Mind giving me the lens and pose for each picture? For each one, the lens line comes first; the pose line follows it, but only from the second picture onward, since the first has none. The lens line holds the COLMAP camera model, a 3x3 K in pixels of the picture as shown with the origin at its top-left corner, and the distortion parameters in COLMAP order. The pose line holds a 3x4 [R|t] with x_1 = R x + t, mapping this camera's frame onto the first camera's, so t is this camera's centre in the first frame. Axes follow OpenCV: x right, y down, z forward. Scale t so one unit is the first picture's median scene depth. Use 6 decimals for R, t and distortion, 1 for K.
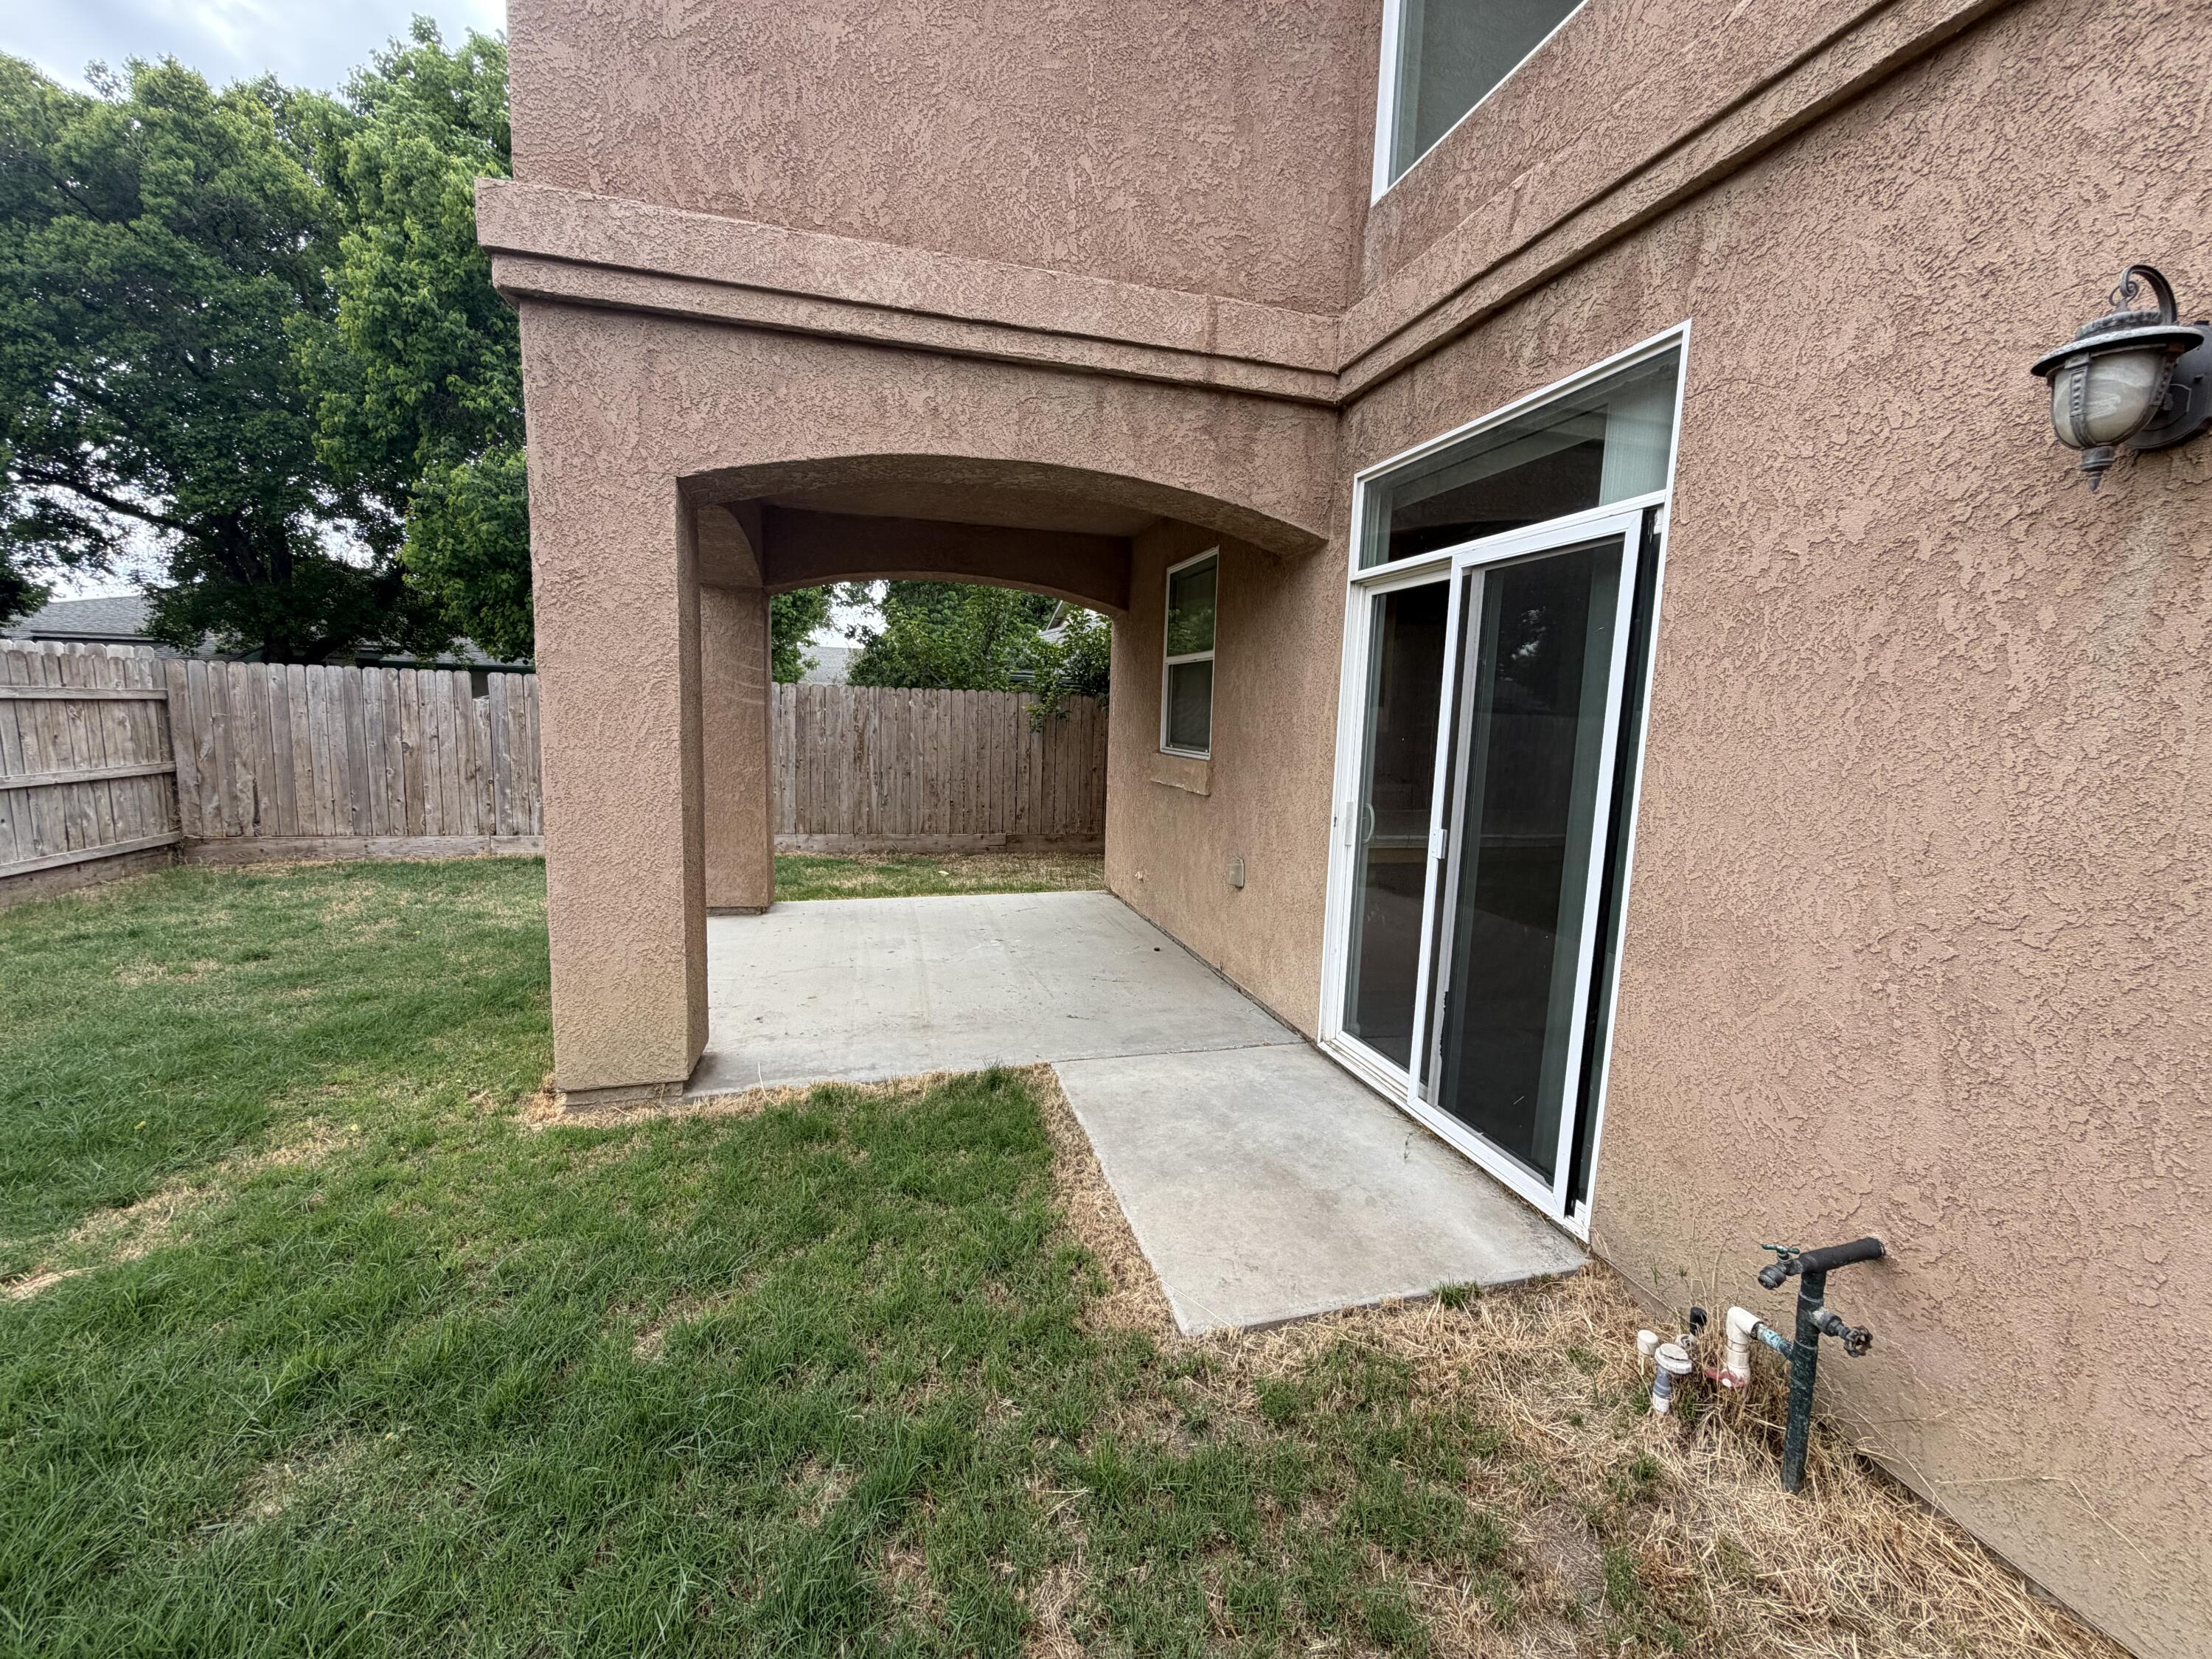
lens RADIAL K [[885.8, 0, 1104.9], [0, 885.8, 827.8], [0, 0, 1]] dist [0.000873, 0.000338]
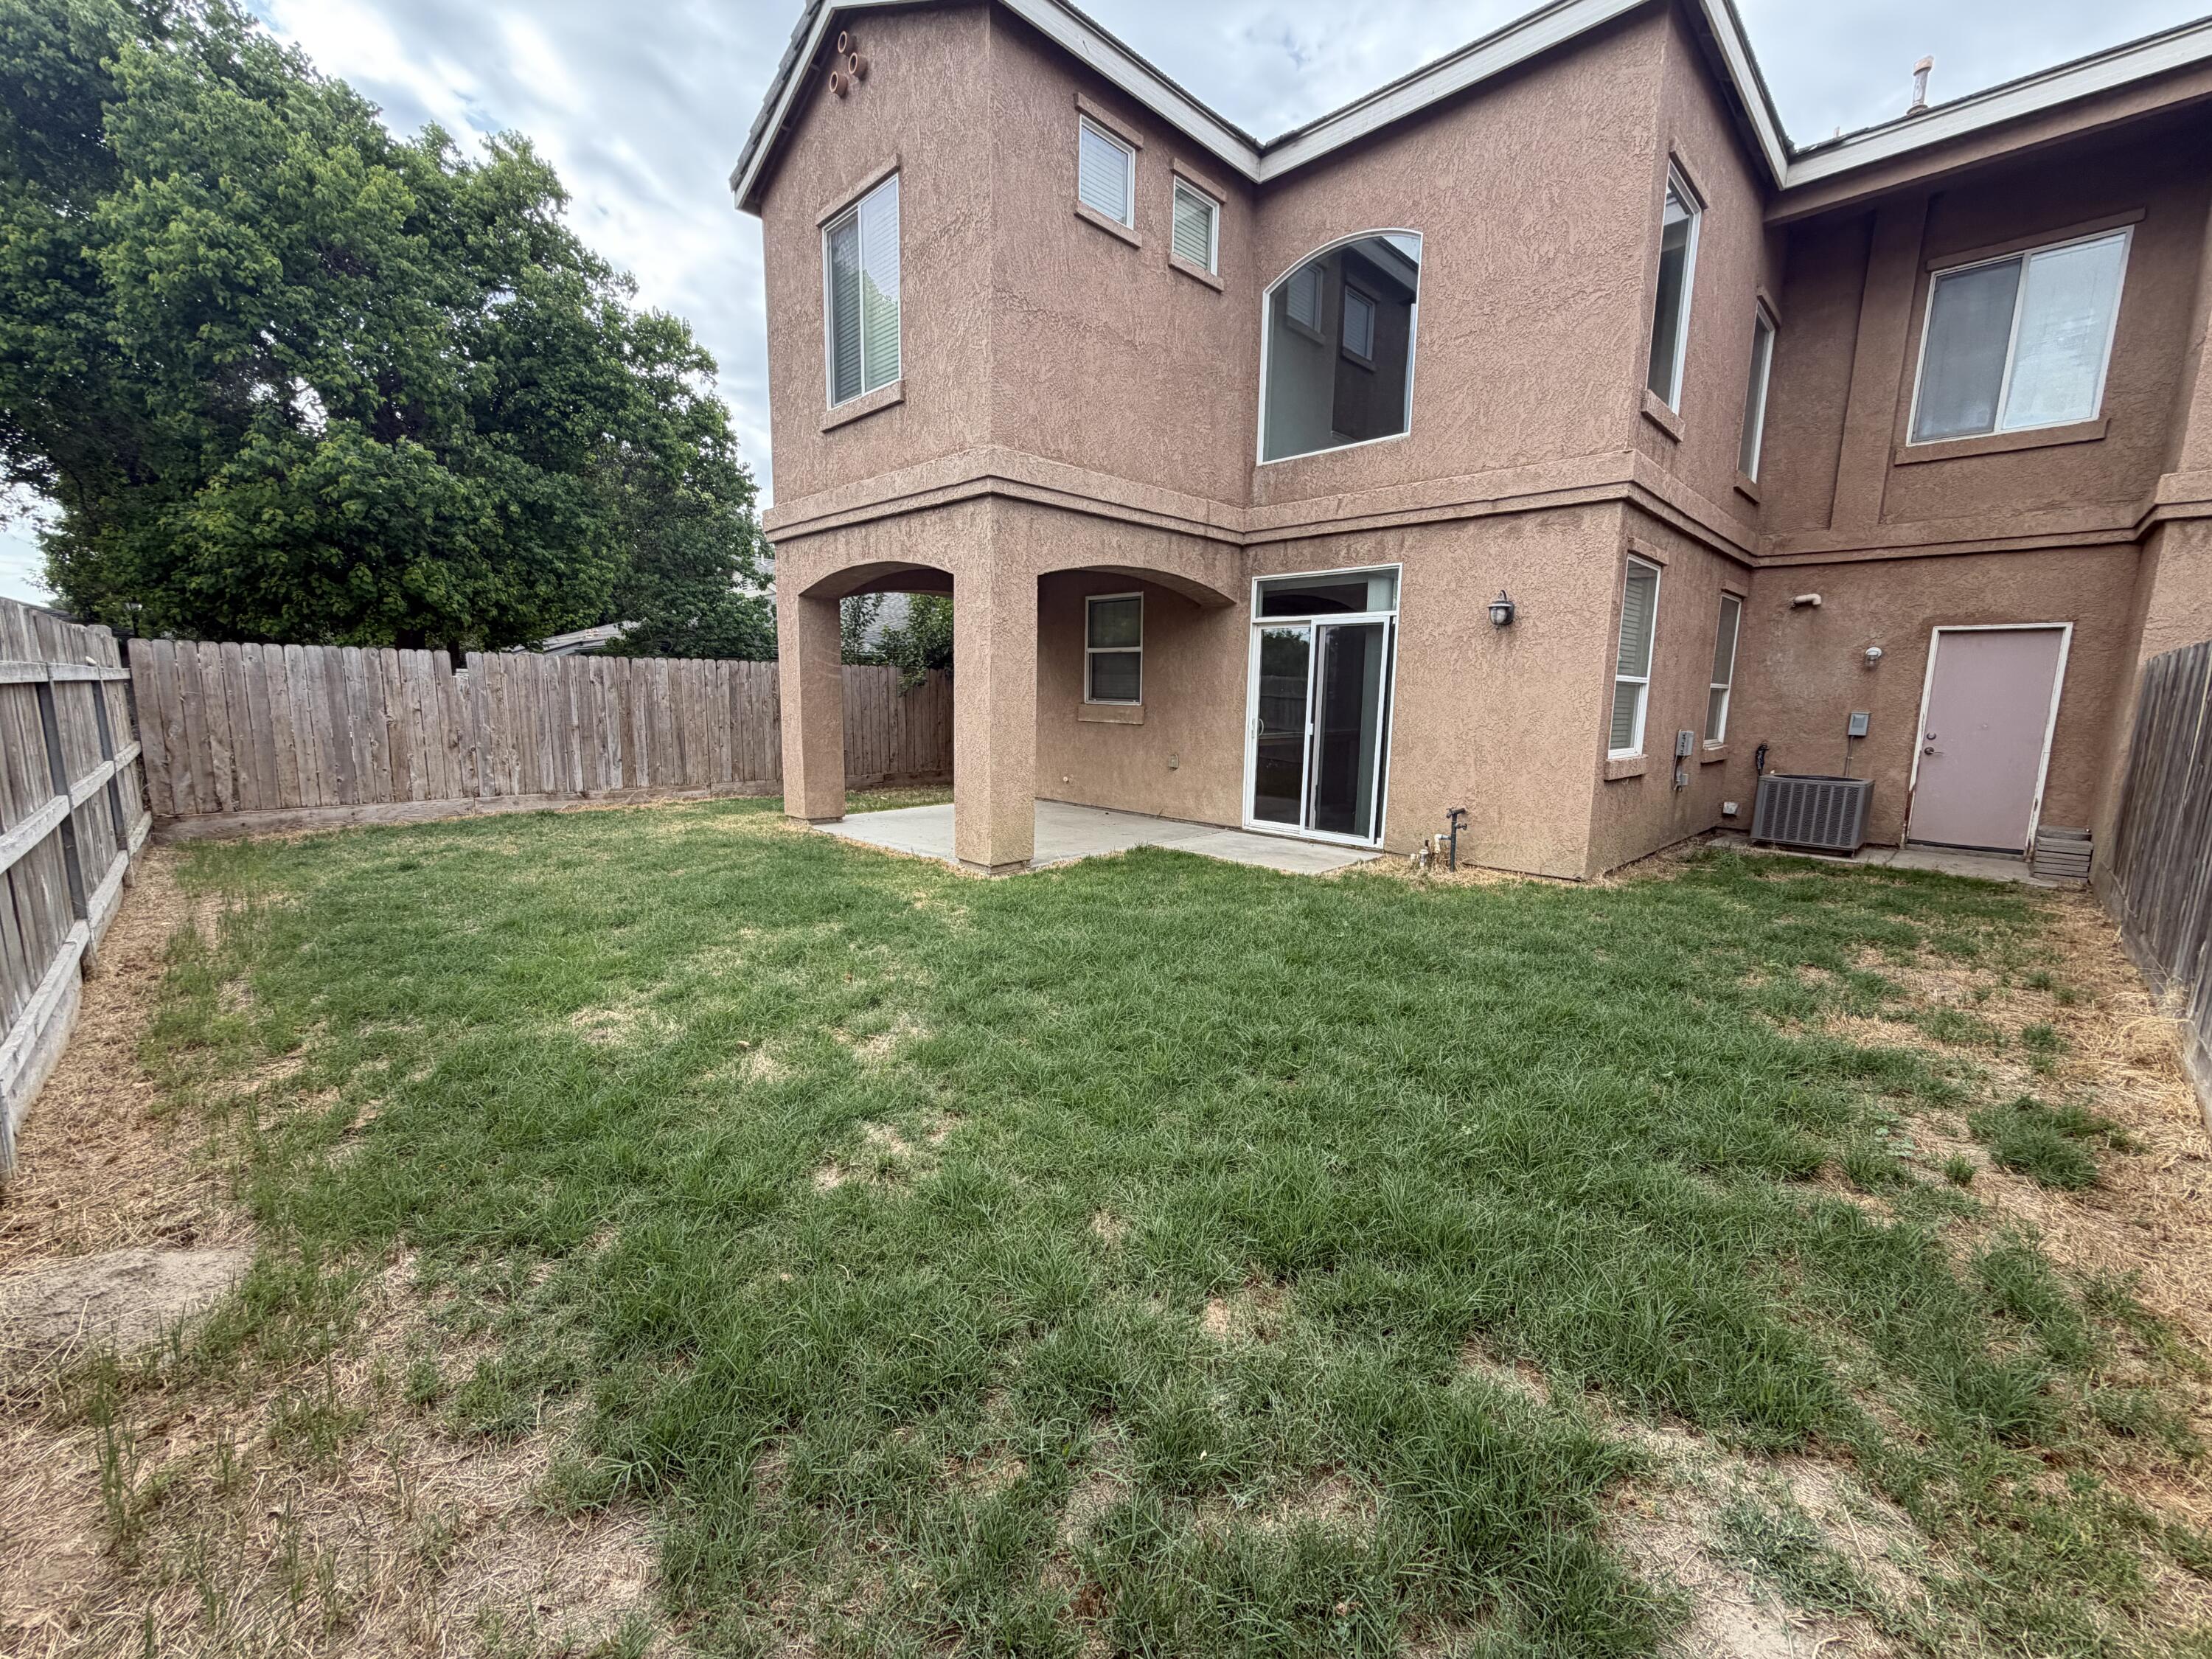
lens RADIAL K [[885.8, 0, 1110.5], [0, 885.8, 829.0], [0, 0, 1]] dist [0.000873, 0.000338]
pose [[0.867703, -0.093773, 0.488158, -1.215371], [0.074736, 0.995493, 0.058386, 0.096250], [-0.491433, -0.014179, 0.870800, -0.839635]]
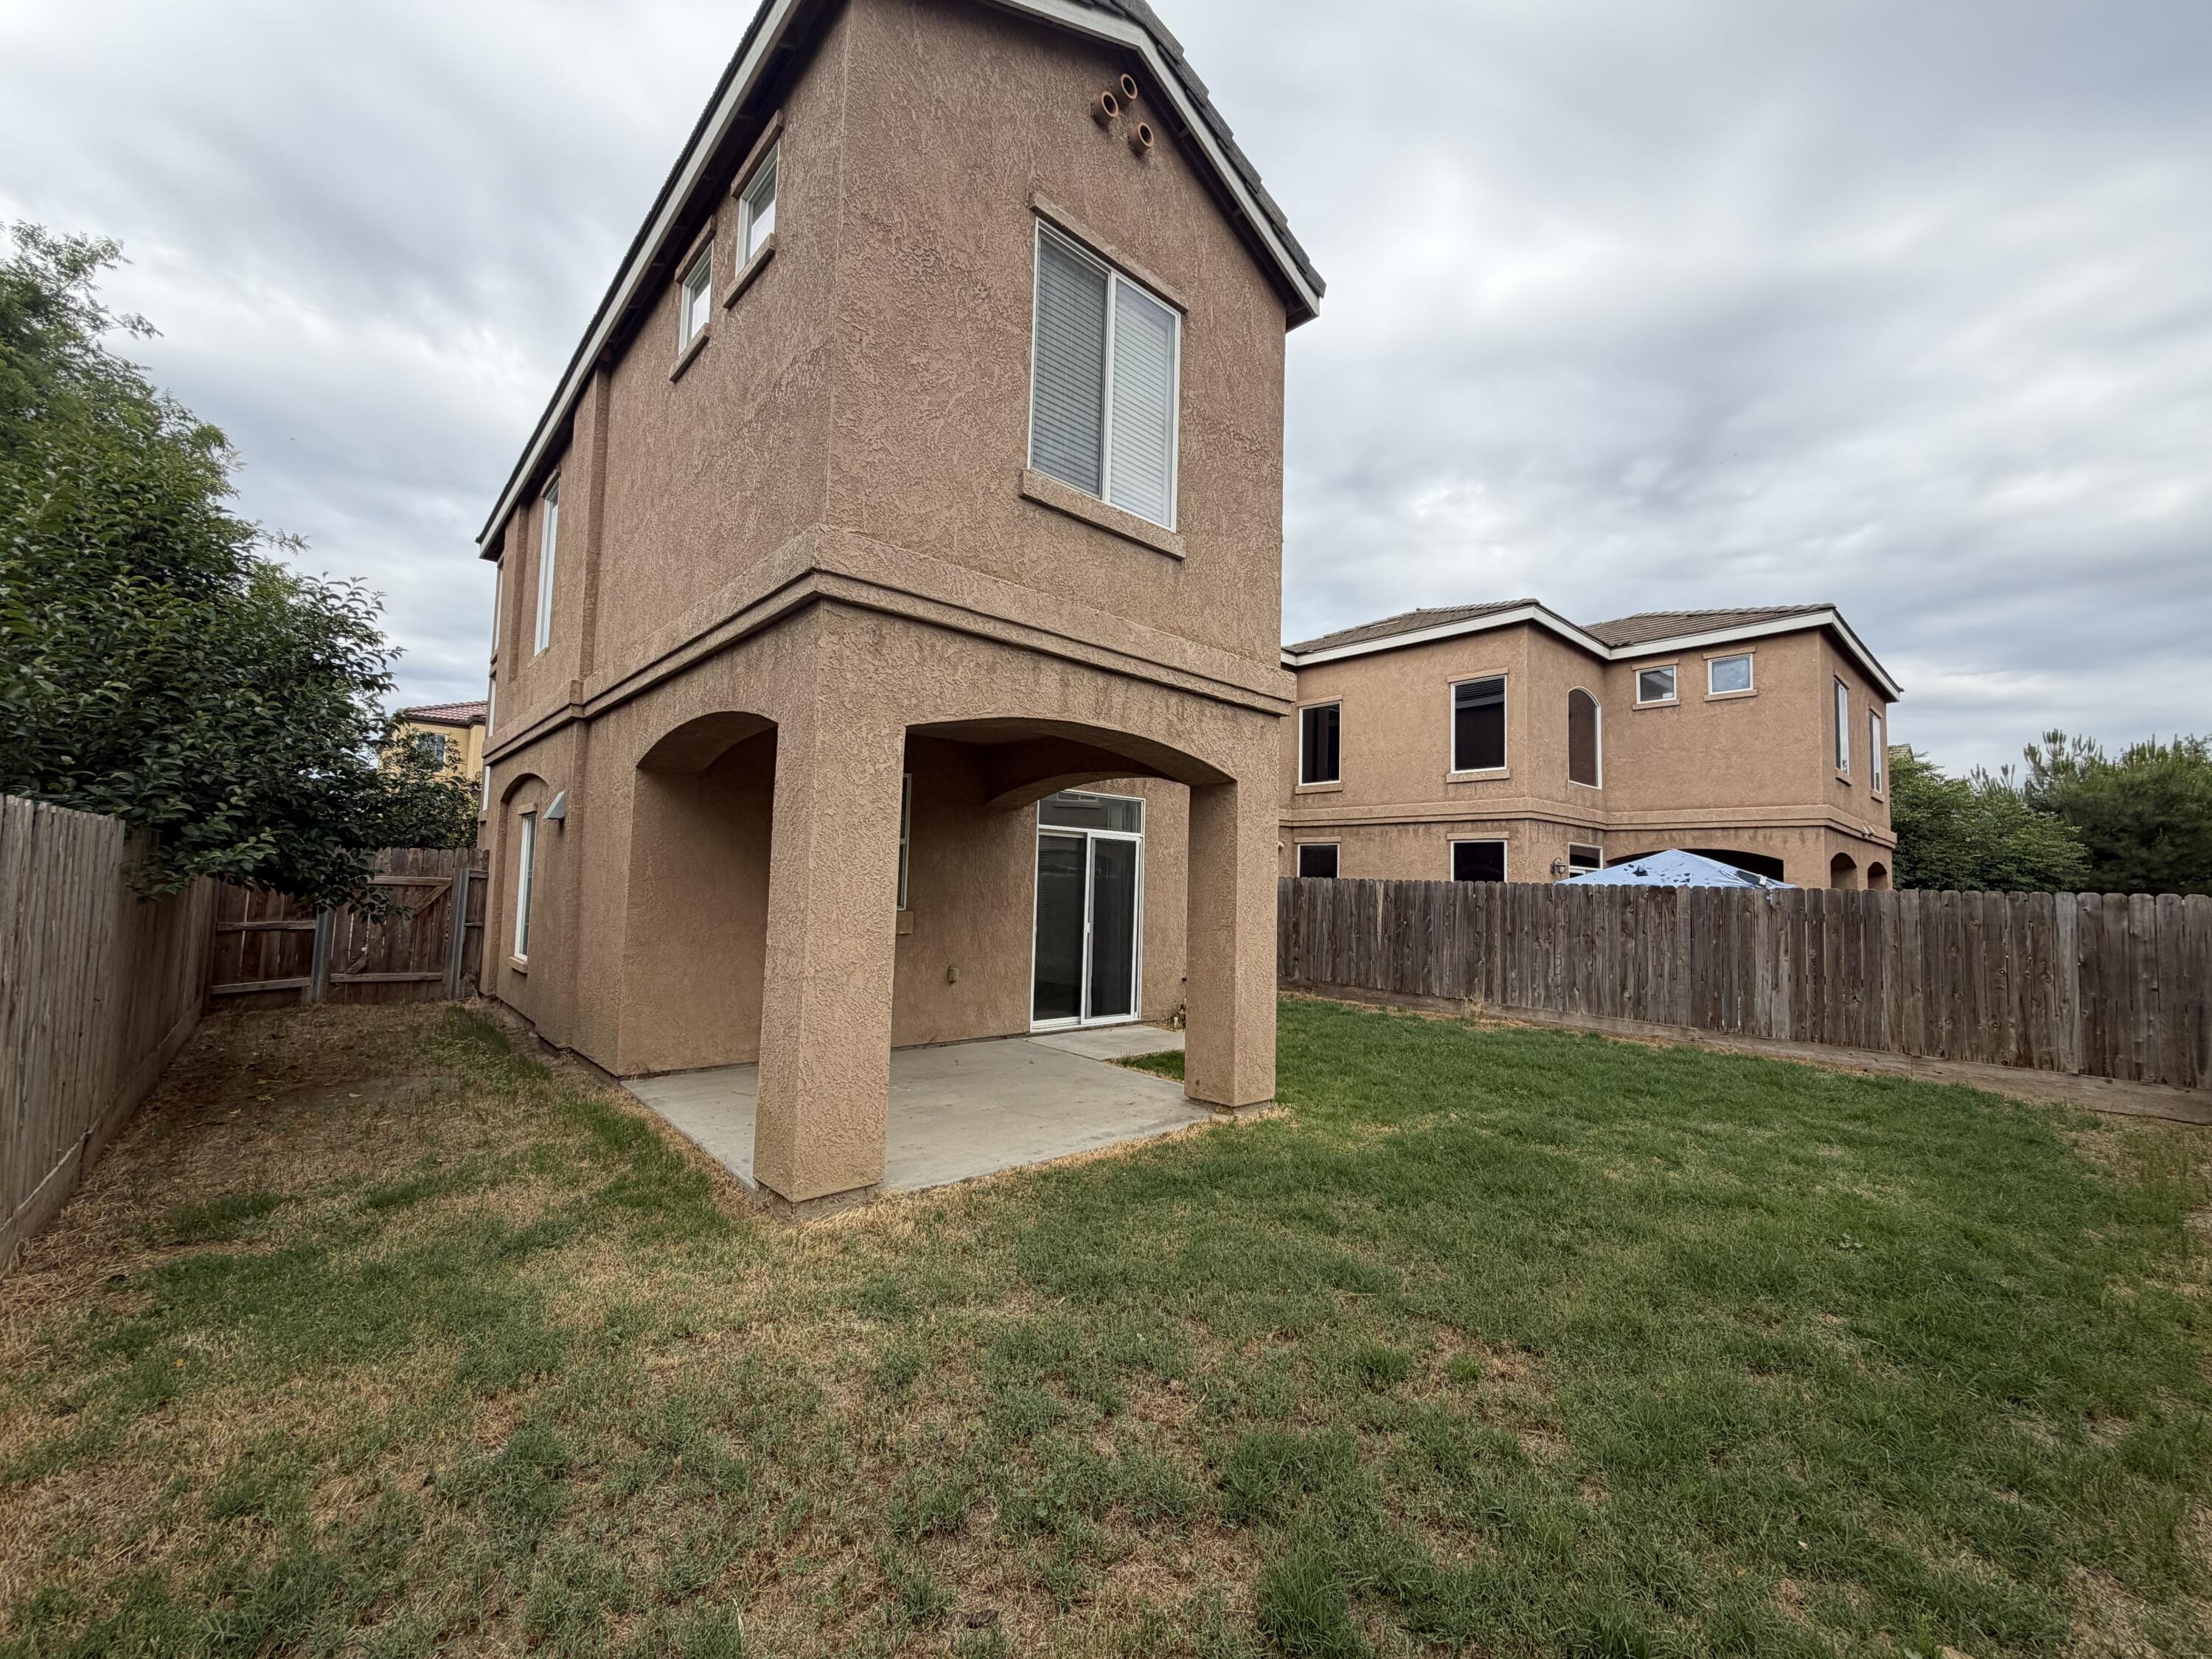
lens RADIAL K [[885.8, 0, 1097.1], [0, 885.8, 832.2], [0, 0, 1]] dist [0.000873, 0.000338]
pose [[-0.458033, 0.010318, 0.888875, -1.901180], [0.070959, 0.997166, 0.024989, -0.310603], [-0.886099, 0.074520, -0.457467, 1.922467]]
